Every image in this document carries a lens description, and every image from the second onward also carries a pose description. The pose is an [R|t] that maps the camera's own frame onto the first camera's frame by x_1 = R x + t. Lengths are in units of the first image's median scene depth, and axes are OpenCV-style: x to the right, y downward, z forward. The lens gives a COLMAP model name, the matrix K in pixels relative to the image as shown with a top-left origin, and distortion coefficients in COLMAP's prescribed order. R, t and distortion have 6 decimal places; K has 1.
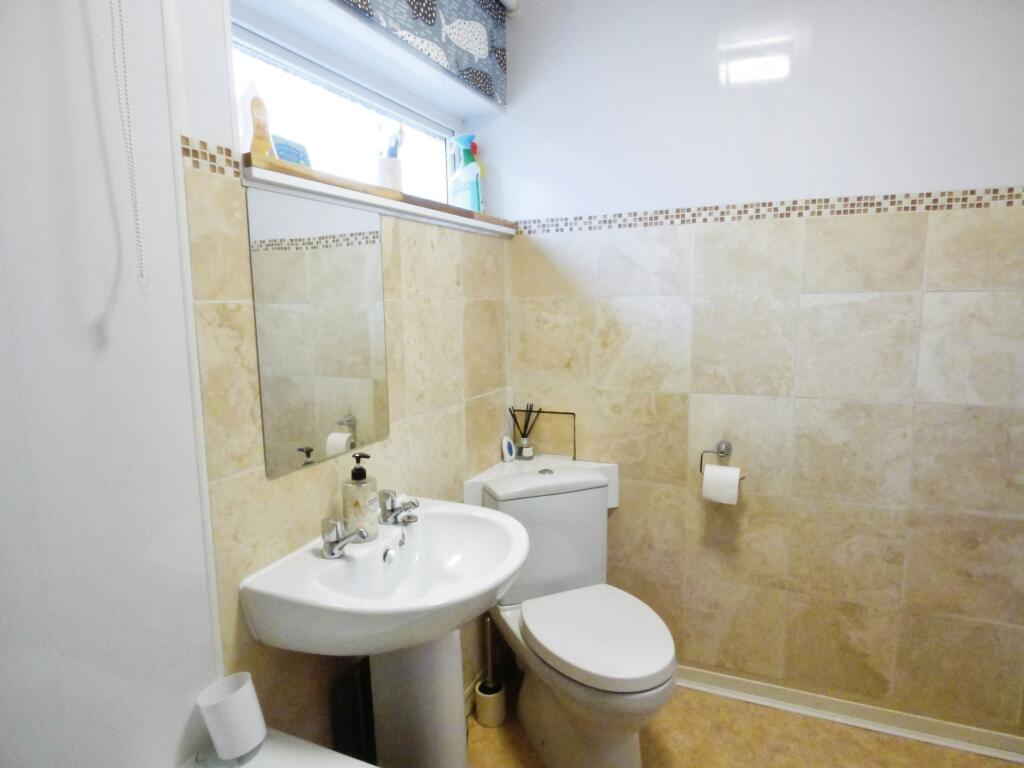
lens RADIAL K [[620.6, 0, 512.0], [0, 620.6, 384.0], [0, 0, 1]] dist [0.002856, -0.000623]
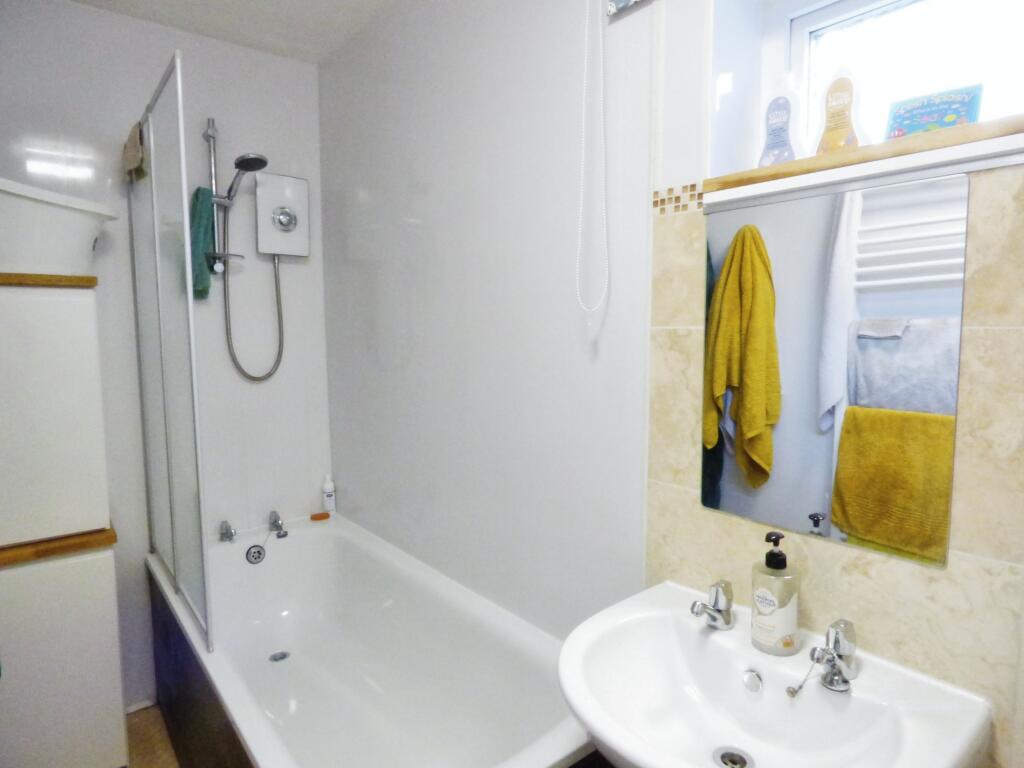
lens RADIAL K [[620.6, 0, 512.0], [0, 620.6, 384.0], [0, 0, 1]] dist [0.002856, -0.000623]
pose [[-0.452896, 0.112286, -0.884464, 0.652772], [-0.098626, 0.979639, 0.174871, -0.197807], [0.886092, 0.166430, -0.432600, 1.232483]]
